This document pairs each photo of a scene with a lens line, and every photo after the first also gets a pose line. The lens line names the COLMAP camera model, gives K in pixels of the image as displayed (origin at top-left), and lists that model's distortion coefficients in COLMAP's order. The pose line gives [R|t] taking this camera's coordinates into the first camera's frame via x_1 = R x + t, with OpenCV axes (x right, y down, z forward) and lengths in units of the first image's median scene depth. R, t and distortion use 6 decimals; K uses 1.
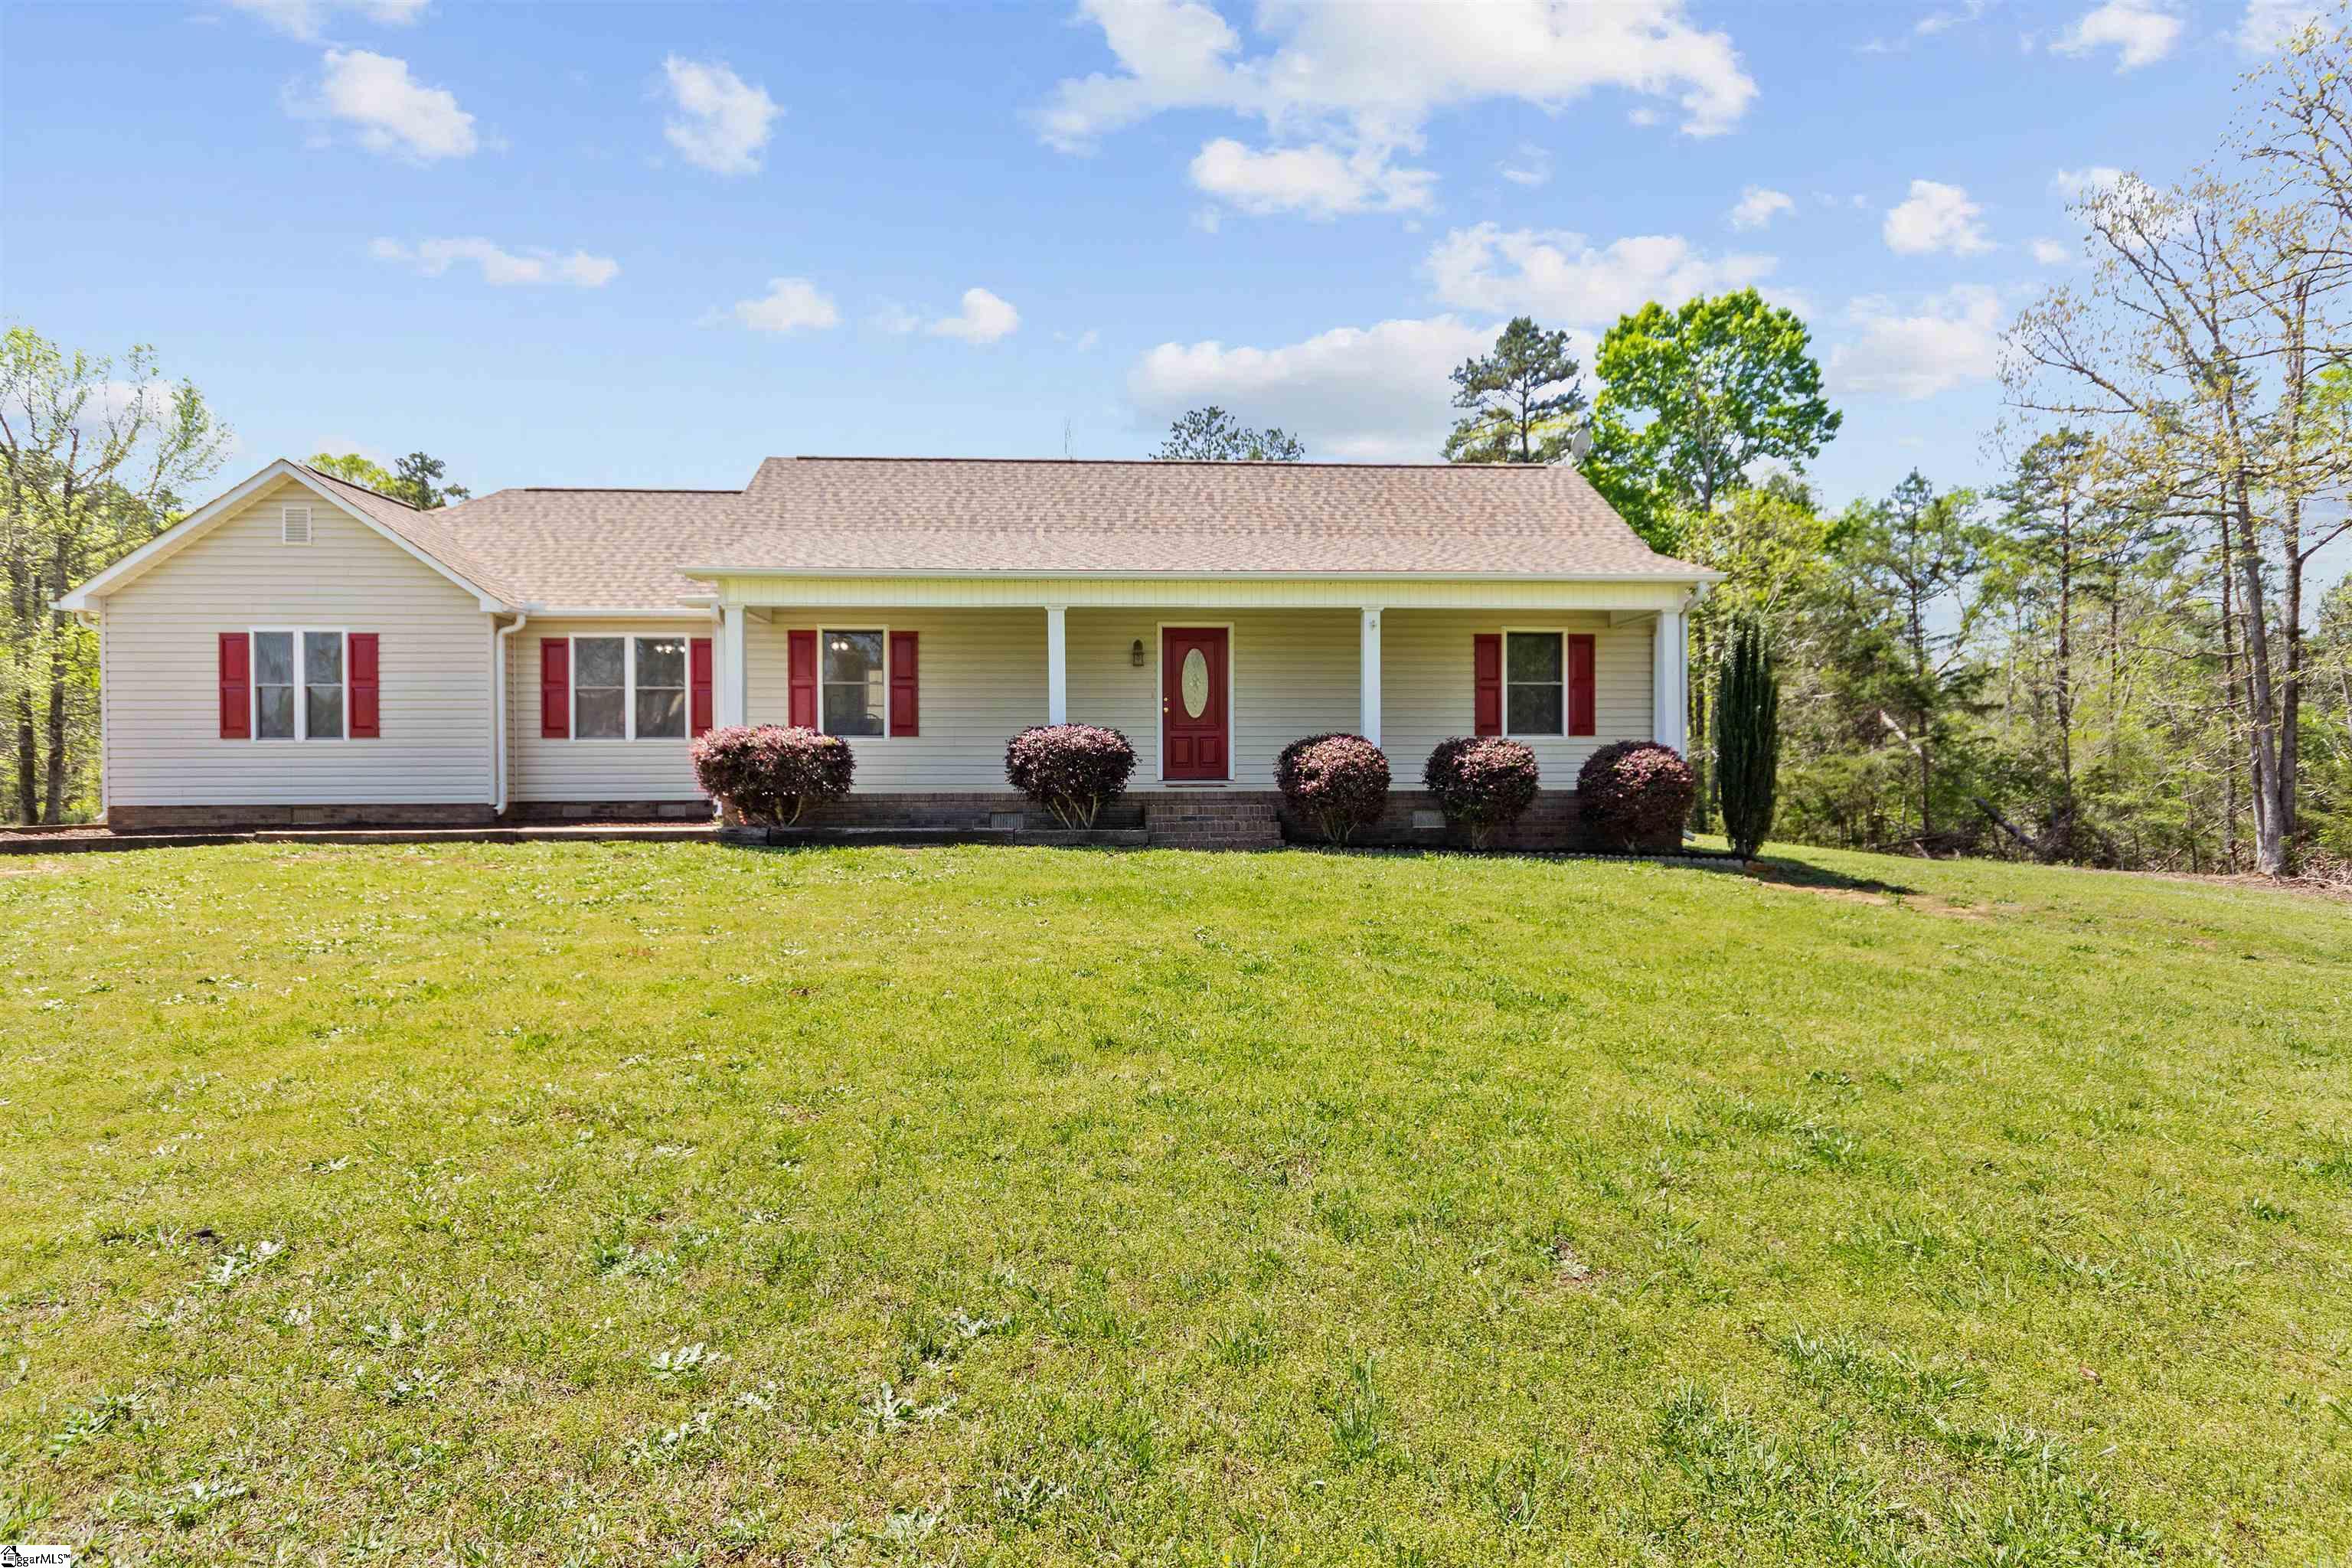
lens RADIAL K [[1217.9, 0, 1169.3], [0, 1217.9, 765.7], [0, 0, 1]] dist [0.001510, -0.000731]
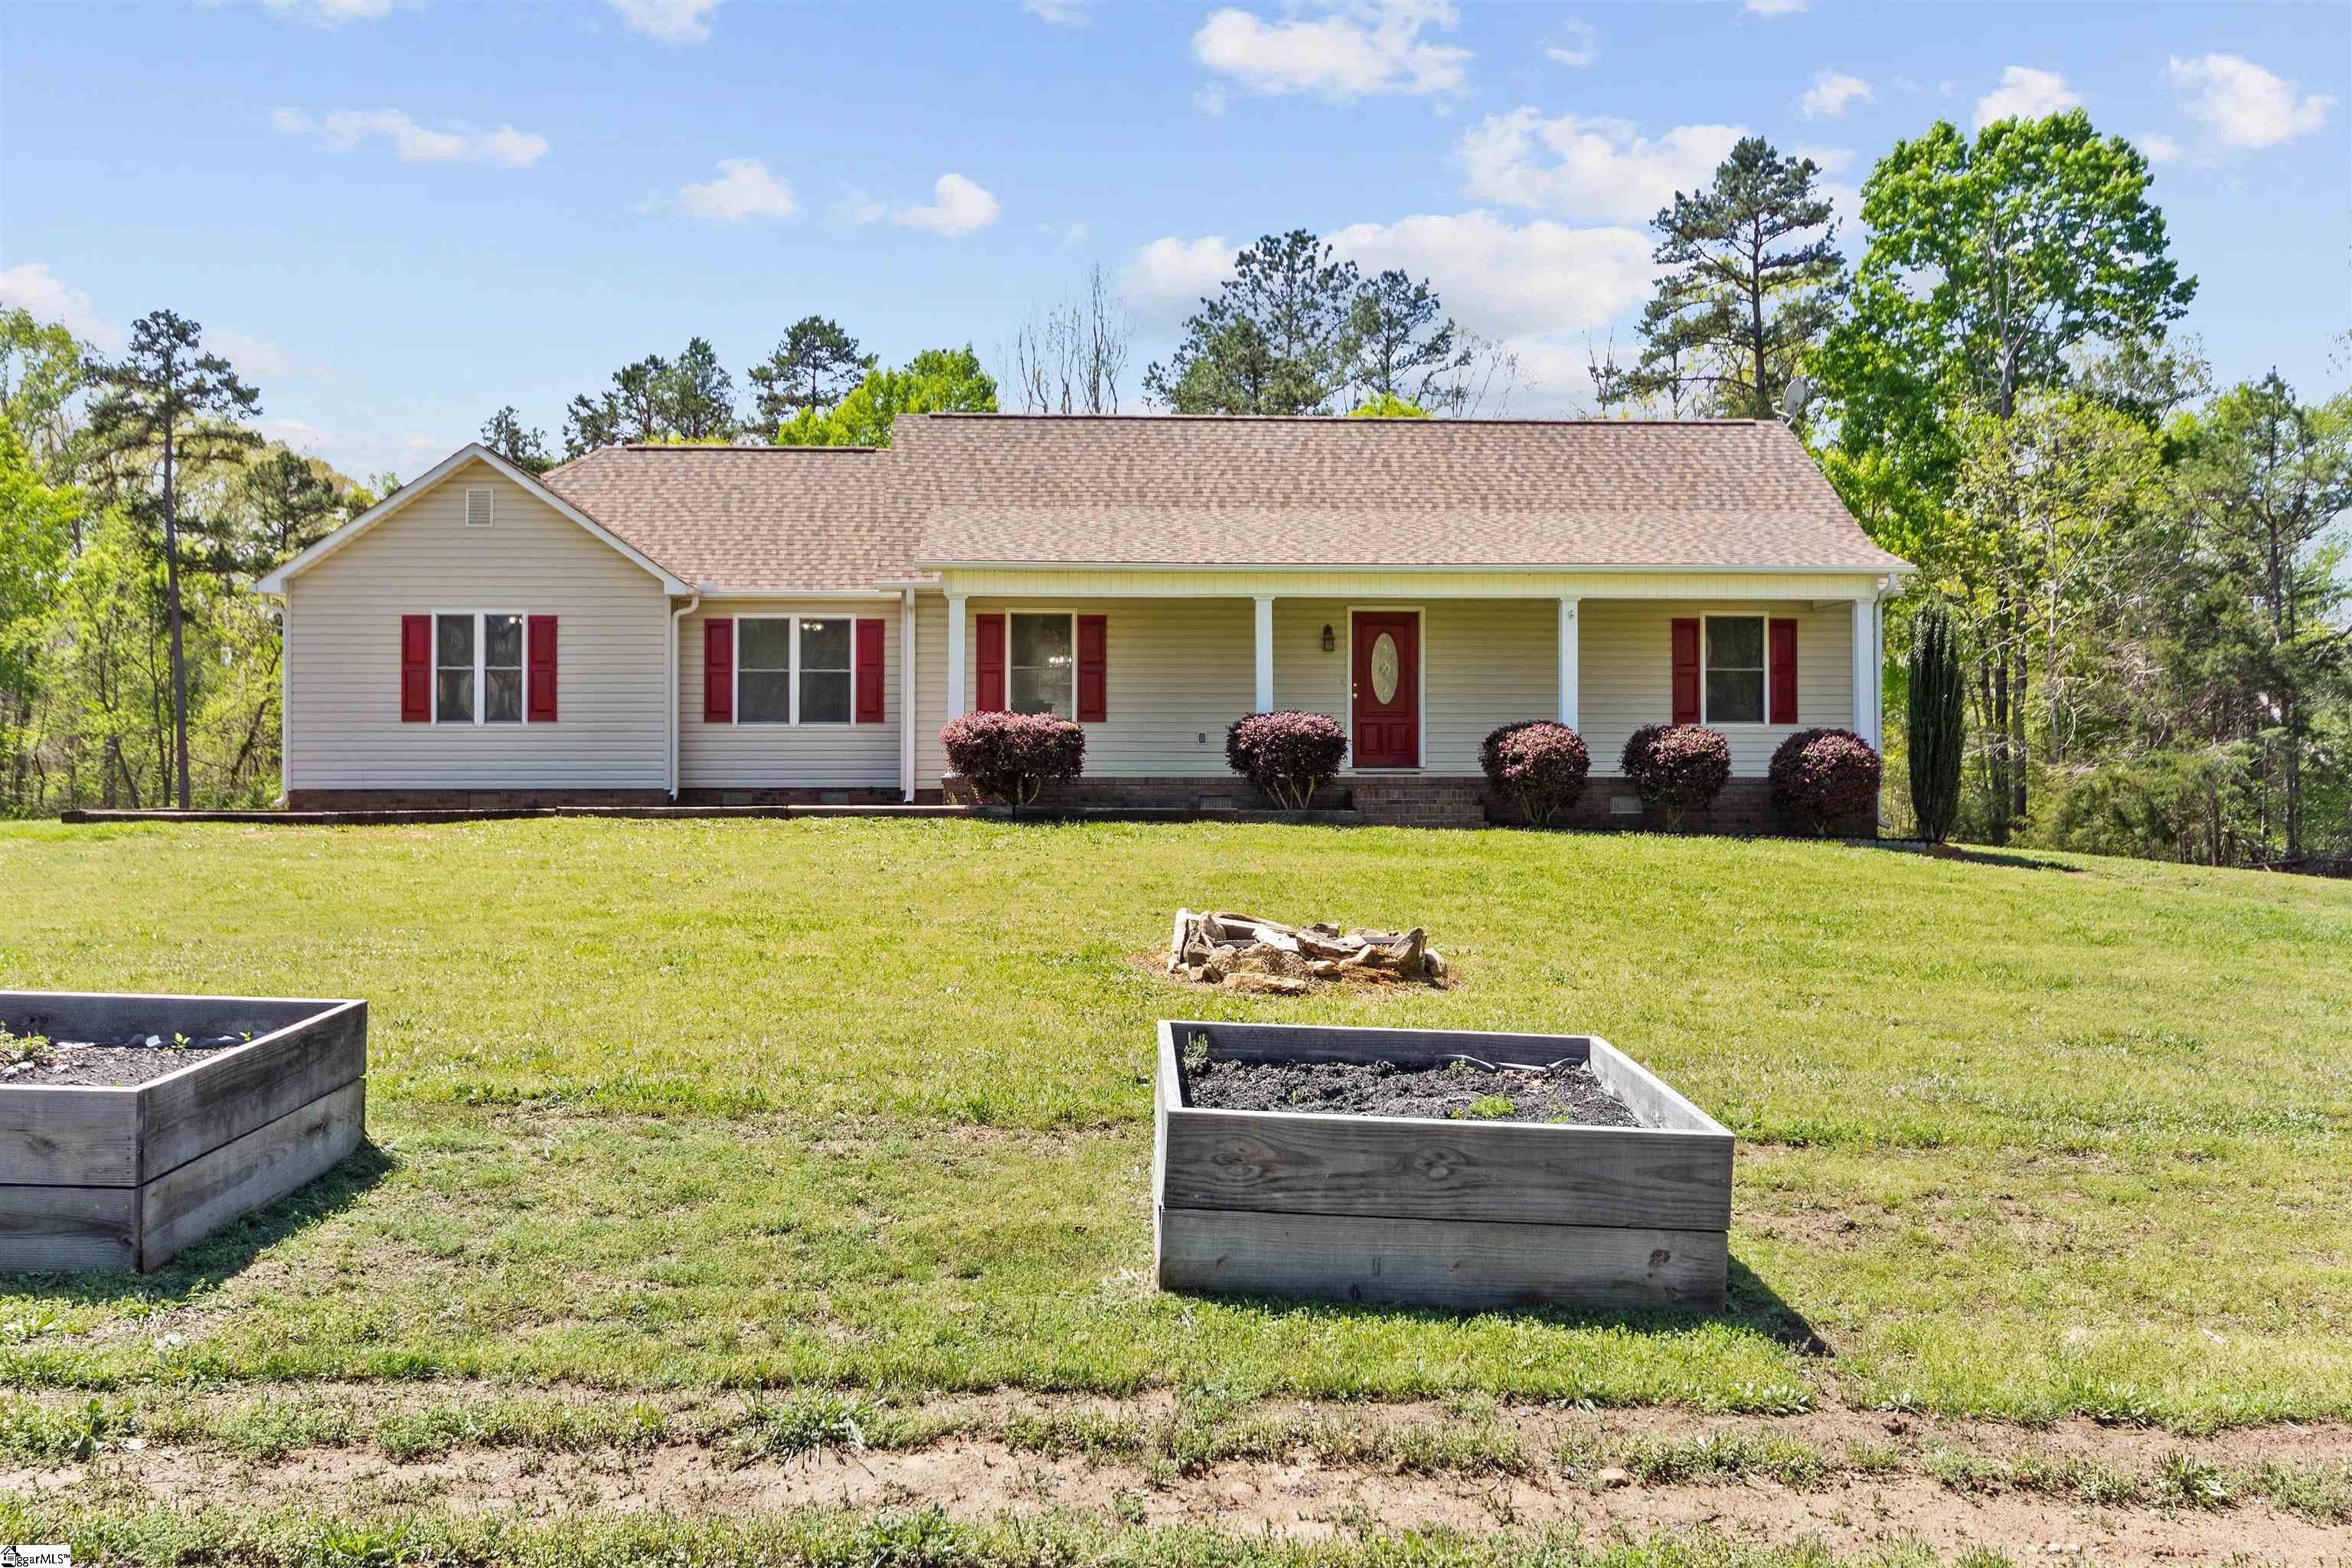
lens RADIAL K [[2433.5, 0, 1085.7], [0, 2433.5, 709.0], [0, 0, 1]] dist [0.024251, 0.000000]
pose [[0.999973, 0.003322, -0.006600, -0.208460], [-0.003519, 0.999544, -0.030001, 0.024477], [0.006498, 0.030023, 0.999528, -0.963770]]
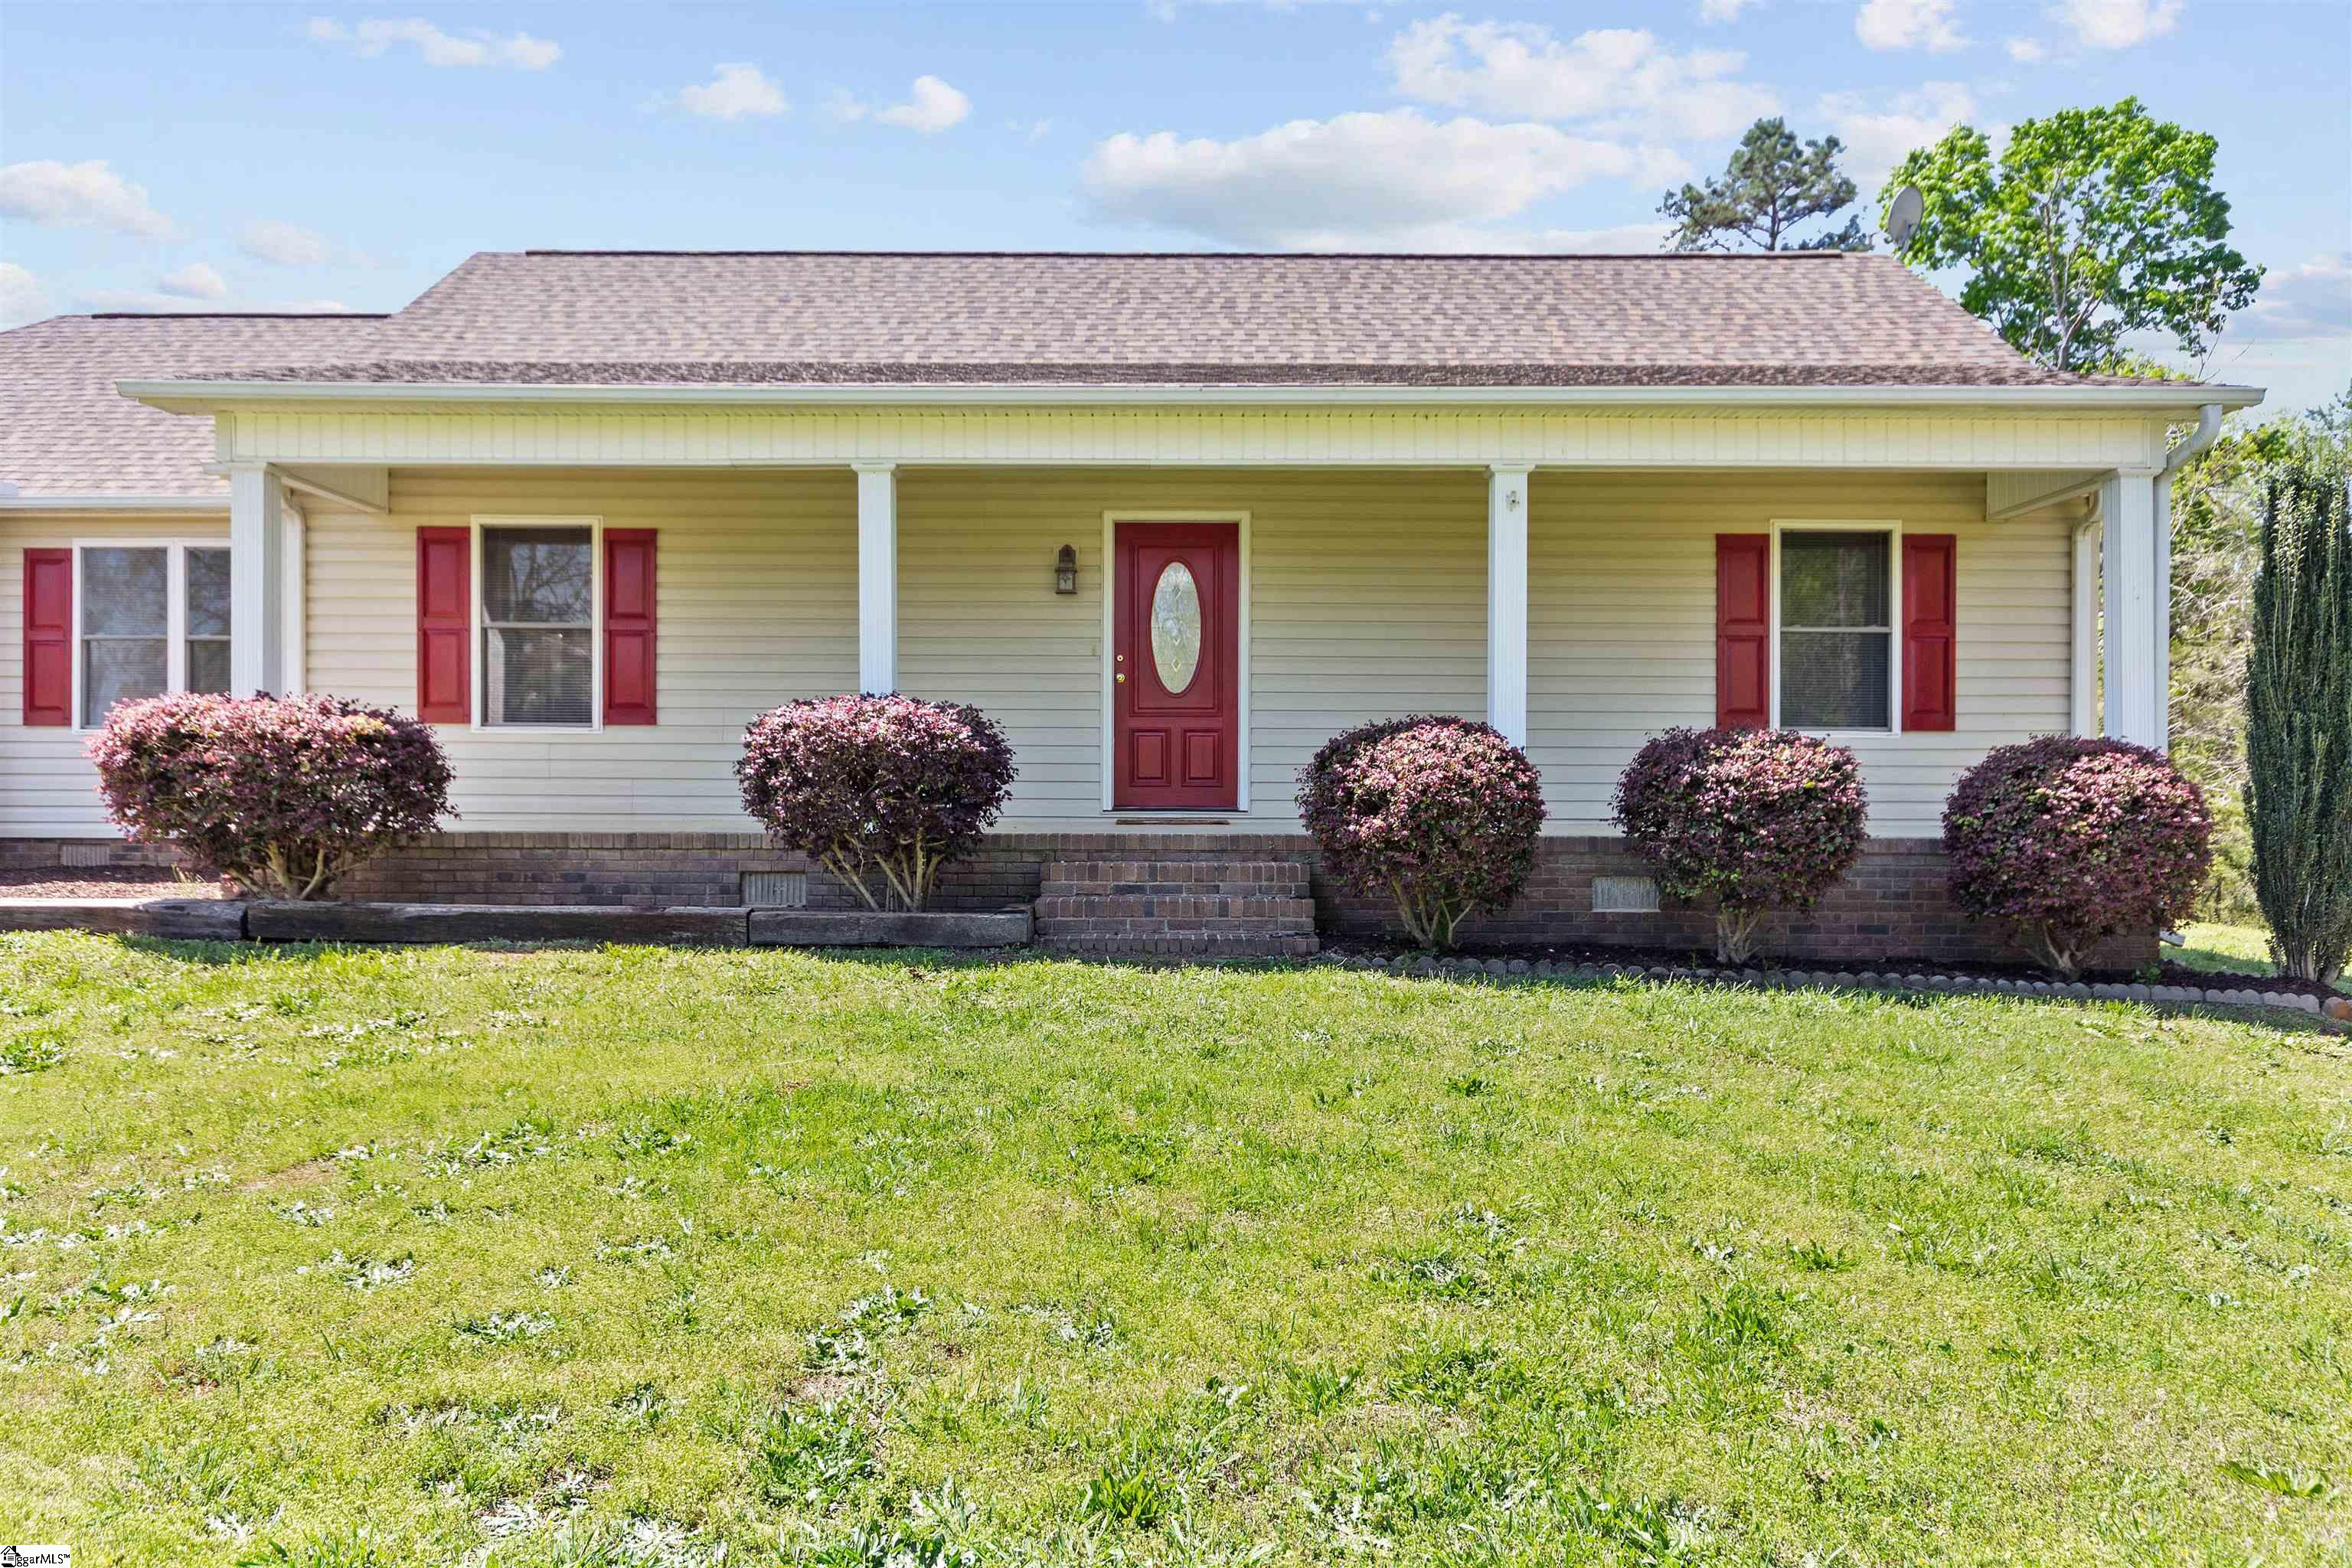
lens RADIAL K [[1522.4, 0, 1183.7], [0, 1522.4, 789.9], [0, 0, 1]] dist [0.002222, 0.004918]
pose [[0.997594, 0.008221, -0.068844, 0.071486], [-0.008235, 0.999966, 0.000085, 0.002507], [0.068843, 0.000483, 0.997627, 0.346035]]
